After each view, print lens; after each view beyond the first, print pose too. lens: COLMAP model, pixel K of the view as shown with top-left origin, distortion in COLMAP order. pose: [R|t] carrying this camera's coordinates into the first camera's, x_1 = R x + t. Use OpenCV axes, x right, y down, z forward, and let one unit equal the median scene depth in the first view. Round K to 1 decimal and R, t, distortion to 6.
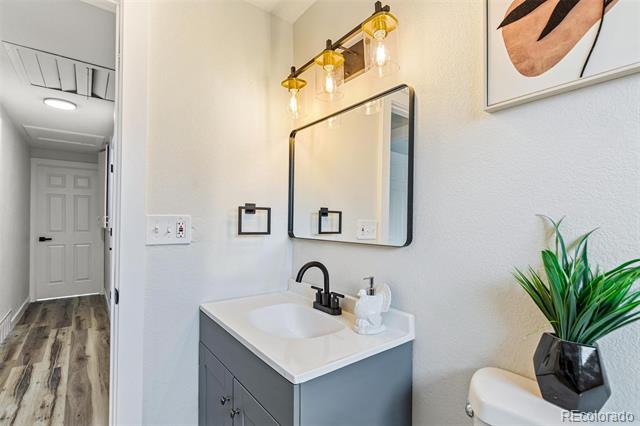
lens RADIAL K [[296.2, 0, 320.0], [0, 296.2, 213.0], [0, 0, 1]] dist [0.003072, 0.000207]
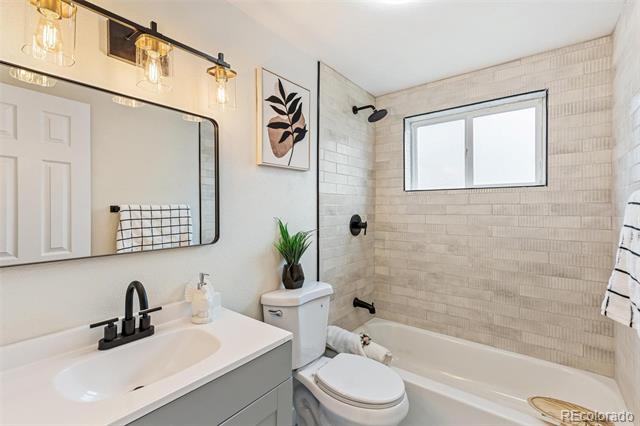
lens RADIAL K [[297.9, 0, 318.5], [0, 297.9, 207.0], [0, 0, 1]] dist [0.000064, -0.000061]
pose [[-0.229928, 0.006430, 0.973186, -1.545020], [-0.006556, 0.999945, -0.008155, -0.057405], [-0.973186, -0.008255, -0.229873, 1.176275]]
